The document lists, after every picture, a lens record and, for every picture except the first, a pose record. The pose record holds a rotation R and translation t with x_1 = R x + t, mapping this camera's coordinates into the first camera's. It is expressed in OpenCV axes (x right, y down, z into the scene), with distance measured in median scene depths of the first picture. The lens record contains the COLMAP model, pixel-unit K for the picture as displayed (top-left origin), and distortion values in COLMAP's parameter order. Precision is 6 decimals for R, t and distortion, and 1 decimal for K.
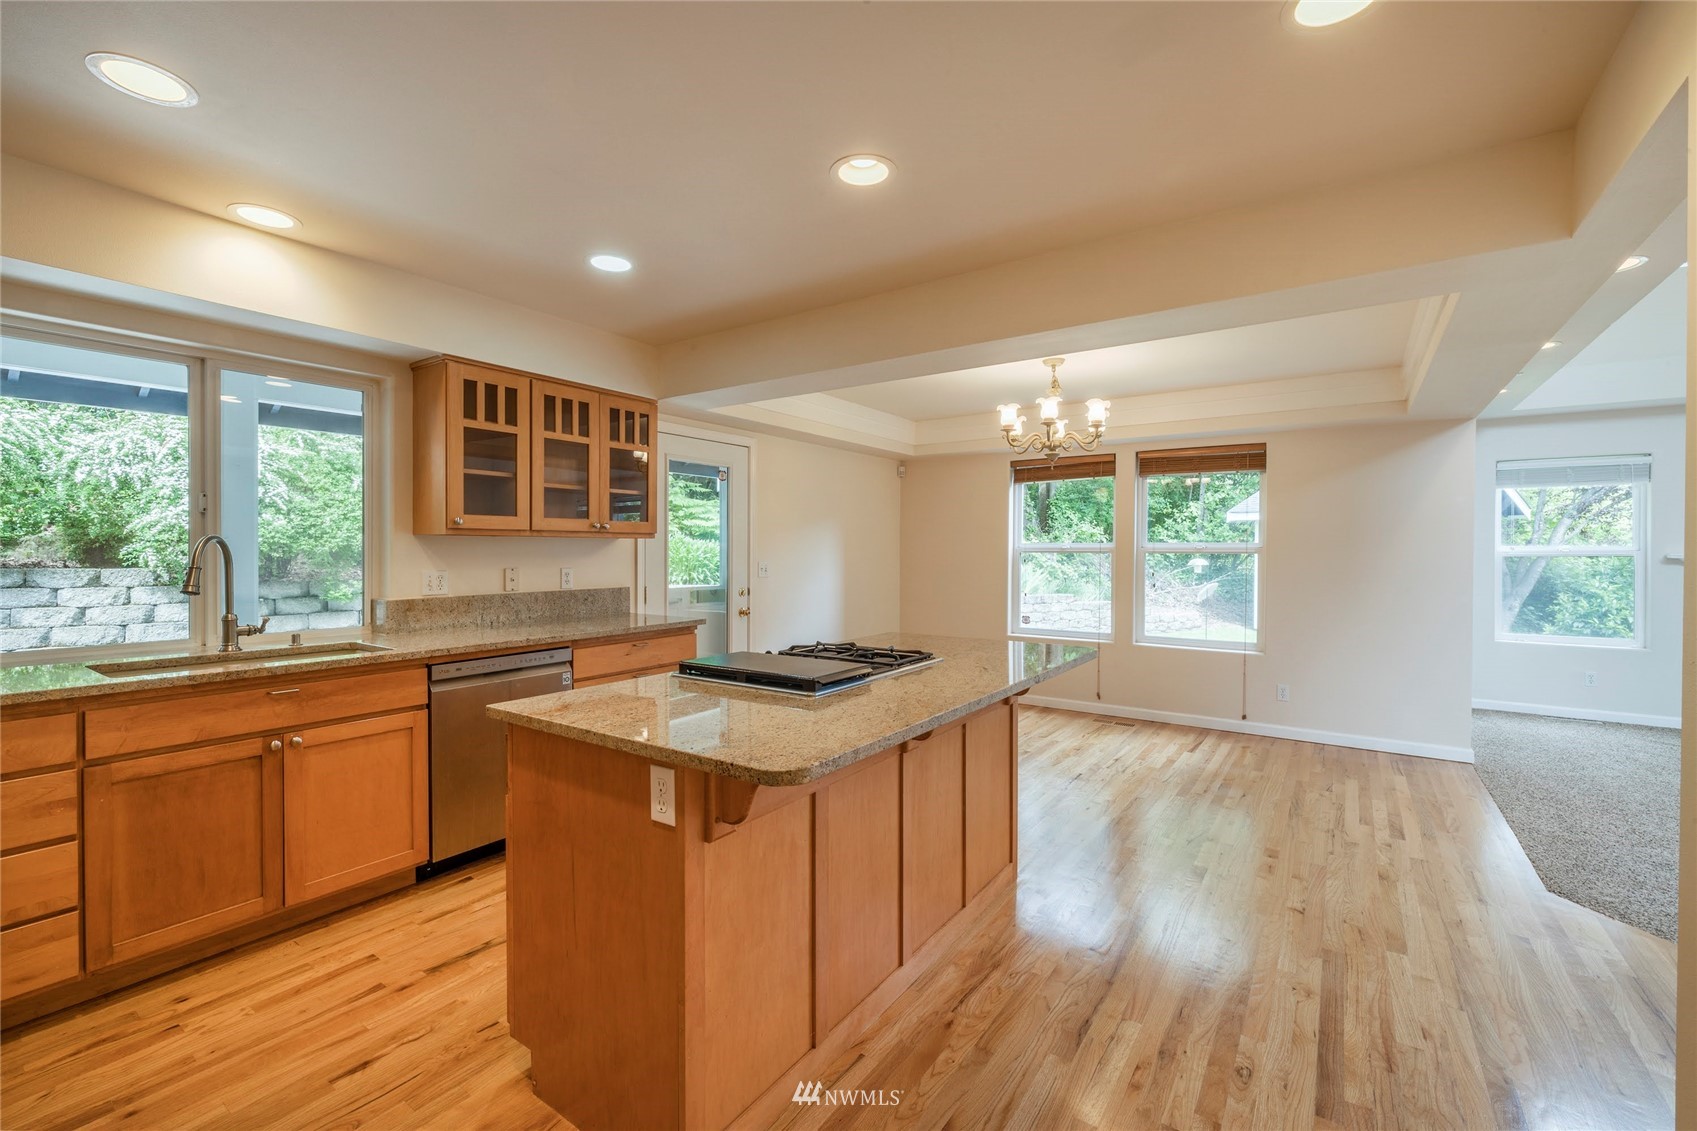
lens RADIAL K [[717.9, 0, 842.5], [0, 717.9, 556.2], [0, 0, 1]] dist [-0.001841, 0.000351]
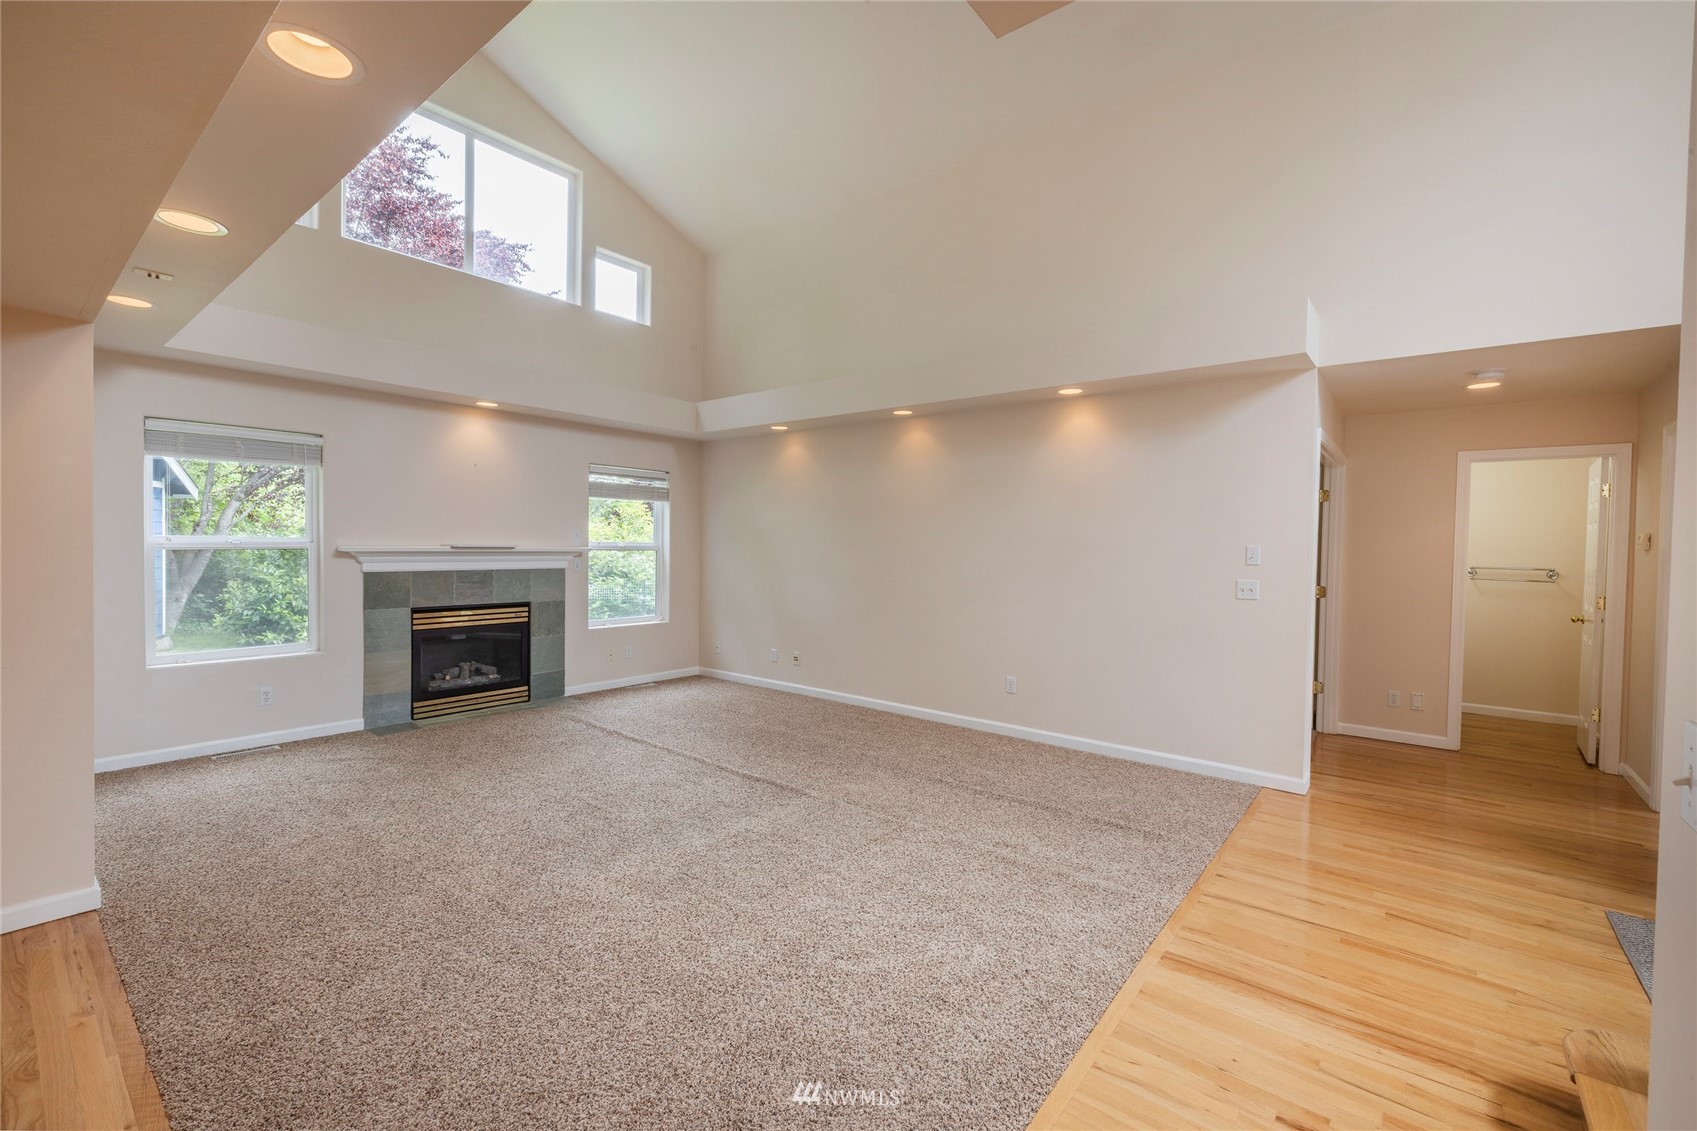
lens RADIAL K [[717.9, 0, 842.5], [0, 717.9, 556.2], [0, 0, 1]] dist [-0.001841, 0.000351]
pose [[0.076628, -0.022576, 0.996804, 0.176653], [-0.006824, 0.999708, 0.023167, -0.010091], [-0.997036, -0.008577, 0.076452, 0.177898]]
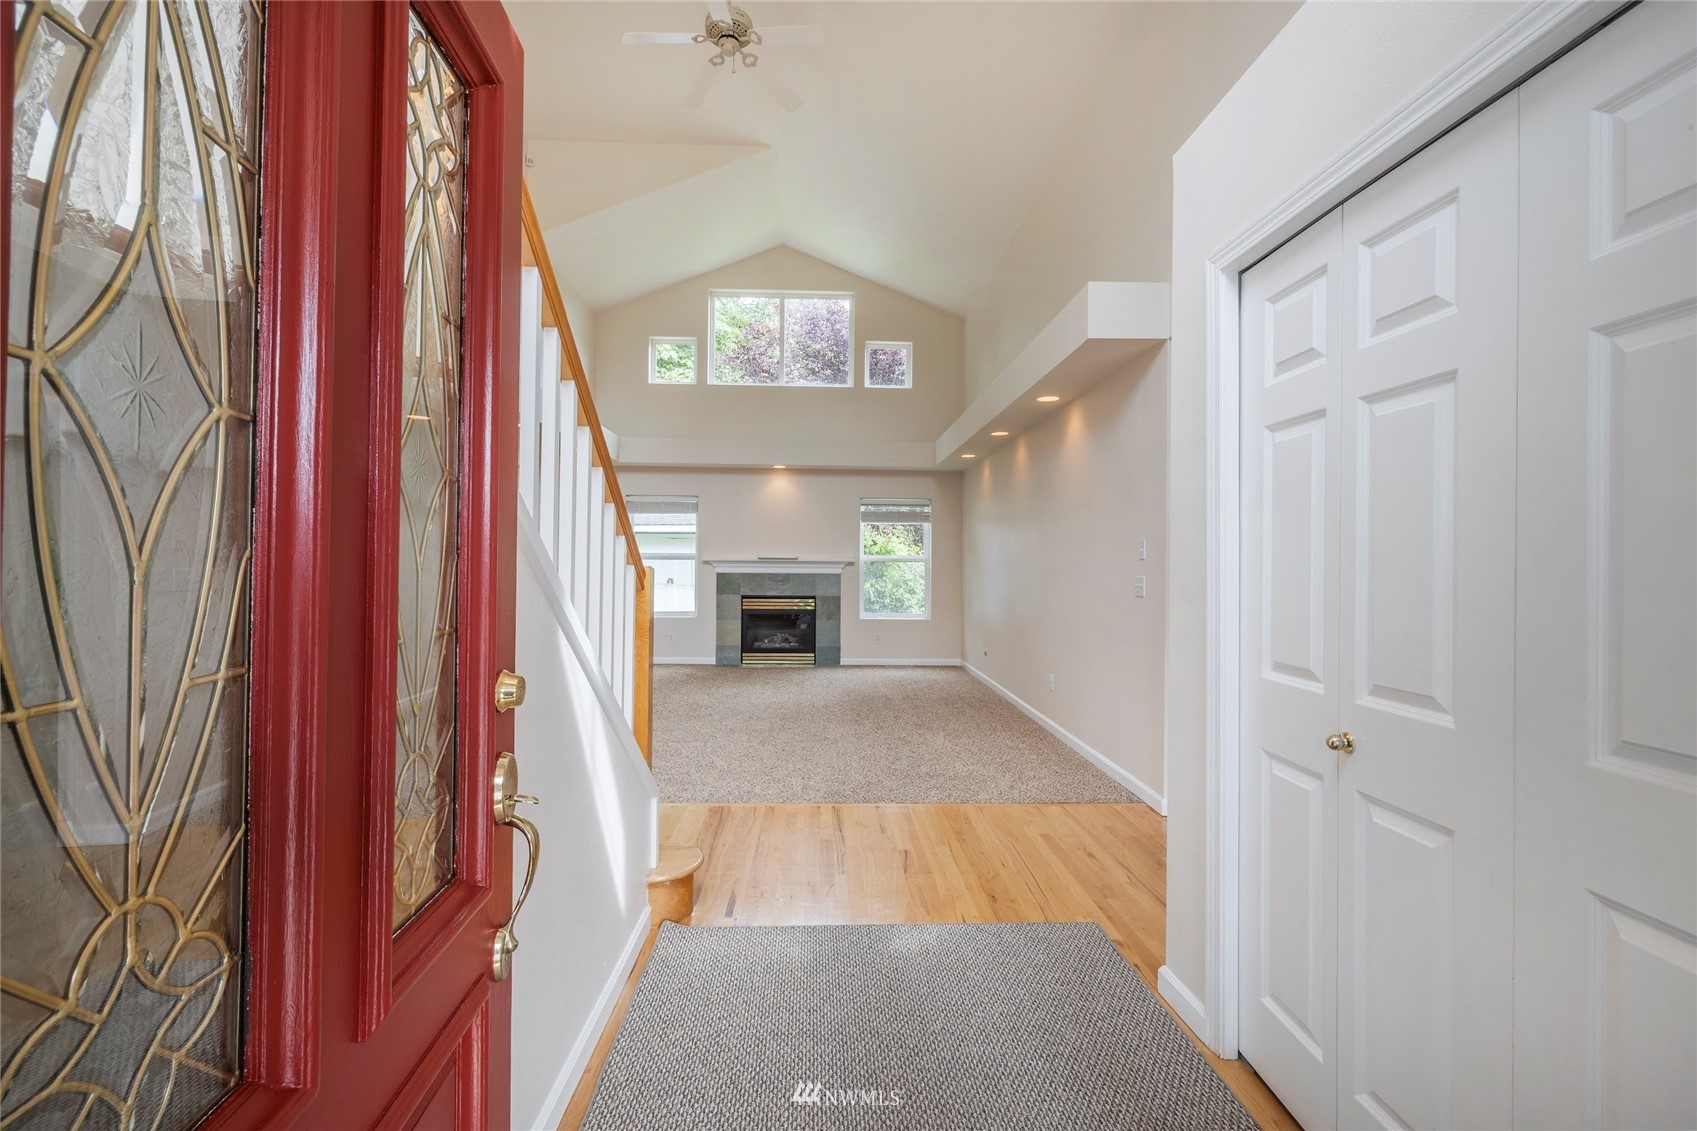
lens RADIAL K [[717.9, 0, 842.5], [0, 717.9, 556.2], [0, 0, 1]] dist [-0.001841, 0.000351]
pose [[0.799655, 0.008426, 0.600400, 0.264213], [0.000119, 0.999899, -0.014191, 0.010623], [-0.600459, 0.011420, 0.799574, -0.315810]]
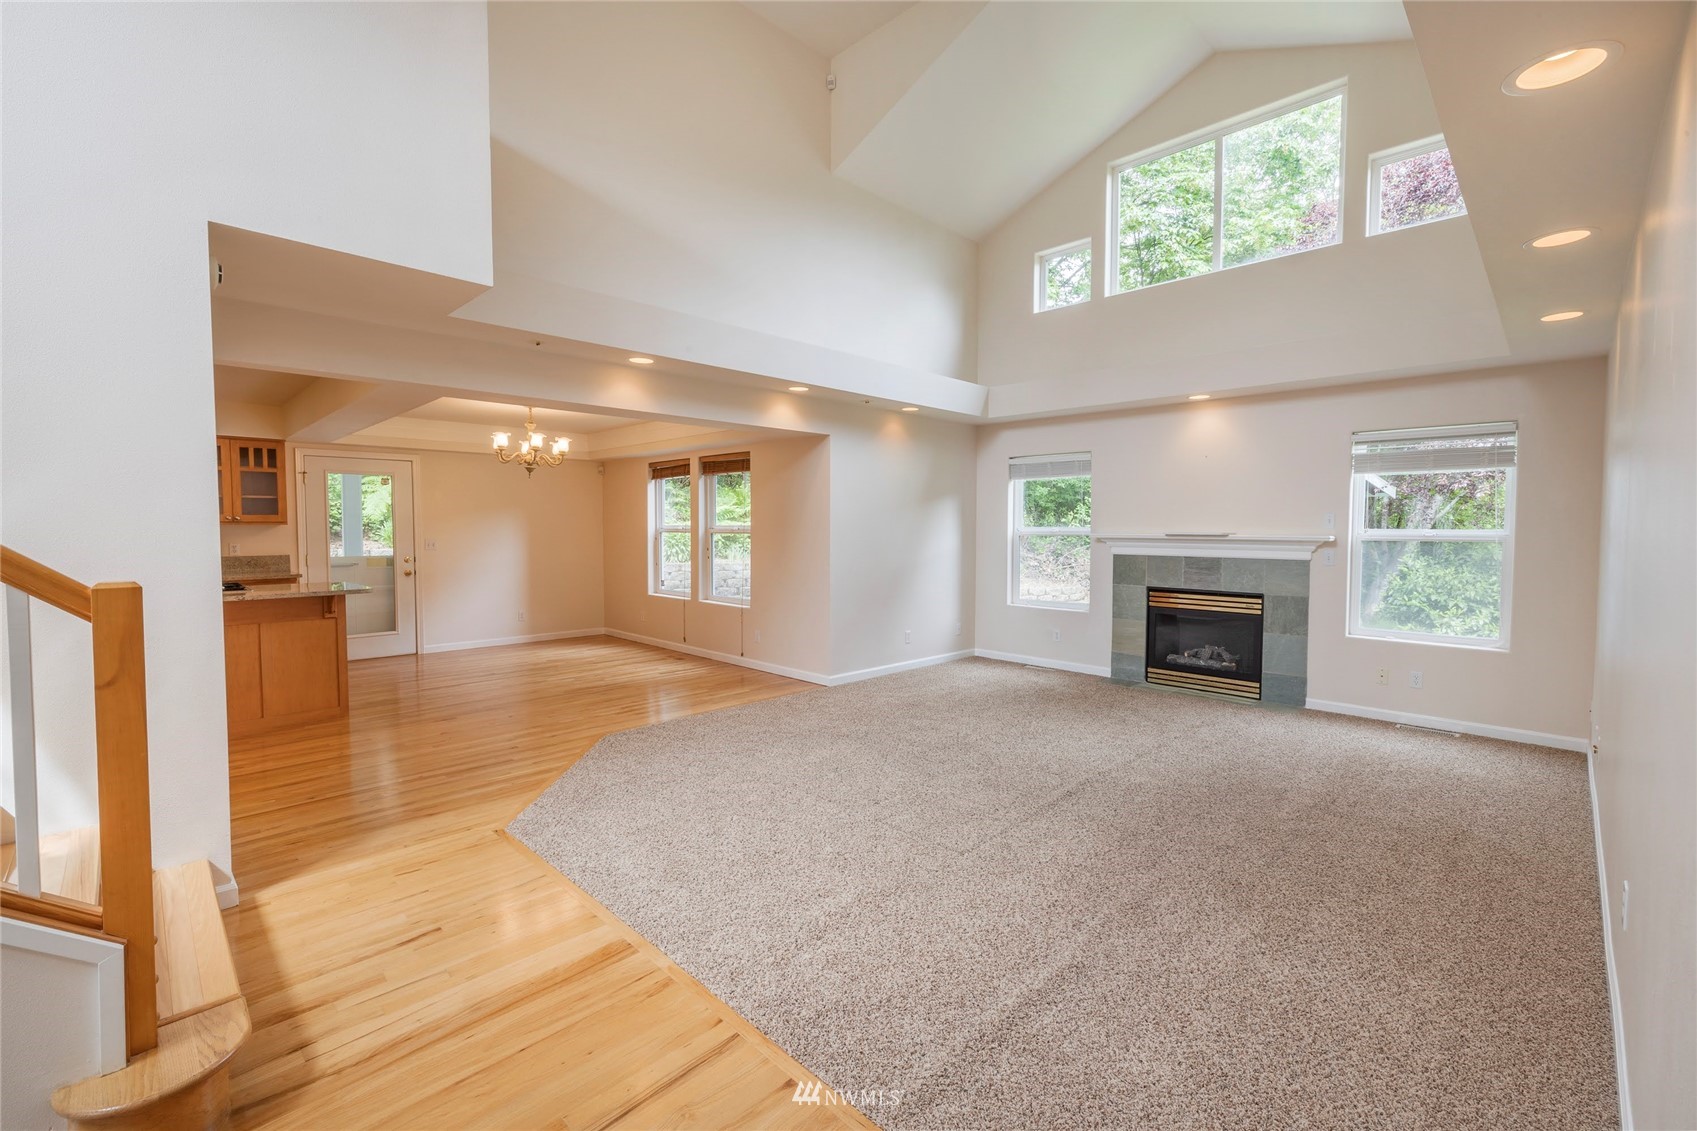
lens RADIAL K [[717.9, 0, 842.5], [0, 717.9, 556.2], [0, 0, 1]] dist [-0.001841, 0.000351]
pose [[0.984560, 0.005440, -0.174964, 0.591110], [0.000298, 0.999464, 0.032749, -0.003150], [0.175048, -0.032296, 0.984030, -0.177406]]
